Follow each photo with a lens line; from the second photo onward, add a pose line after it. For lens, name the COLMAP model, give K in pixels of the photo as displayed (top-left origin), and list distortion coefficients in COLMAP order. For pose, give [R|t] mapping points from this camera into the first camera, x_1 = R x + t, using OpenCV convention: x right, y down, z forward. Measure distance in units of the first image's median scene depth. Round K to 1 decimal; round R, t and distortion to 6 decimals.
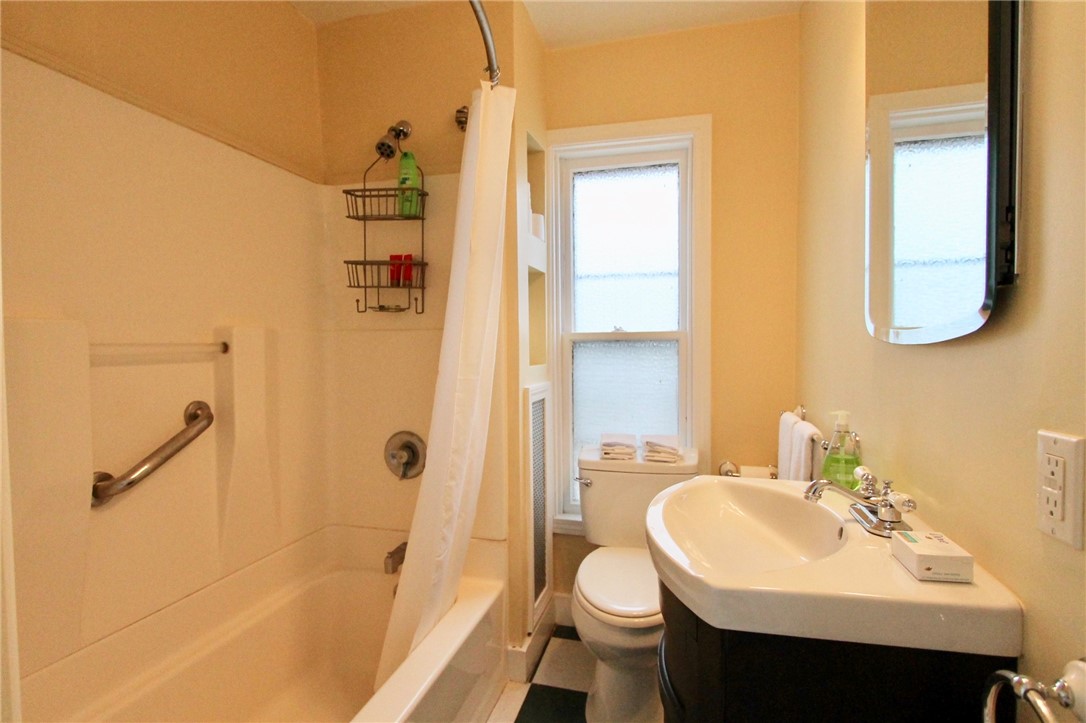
lens RADIAL K [[510.6, 0, 543.0], [0, 510.6, 361.5], [0, 0, 1]] dist [-0.020294, 0.000286]
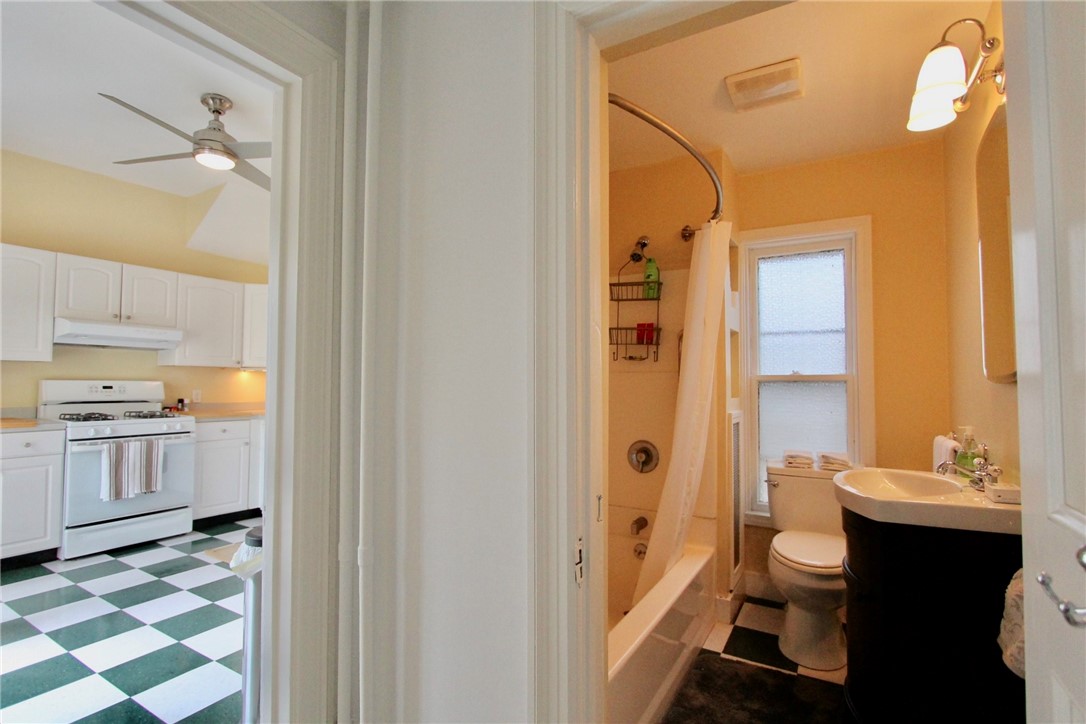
lens RADIAL K [[509.4, 0, 538.5], [0, 509.4, 365.7], [0, 0, 1]] dist [-0.017909, 0.001793]
pose [[0.962961, 0.002954, -0.269624, -0.166219], [-0.022575, 0.997313, -0.069700, 0.030387], [0.268693, 0.073205, 0.960440, -0.530520]]
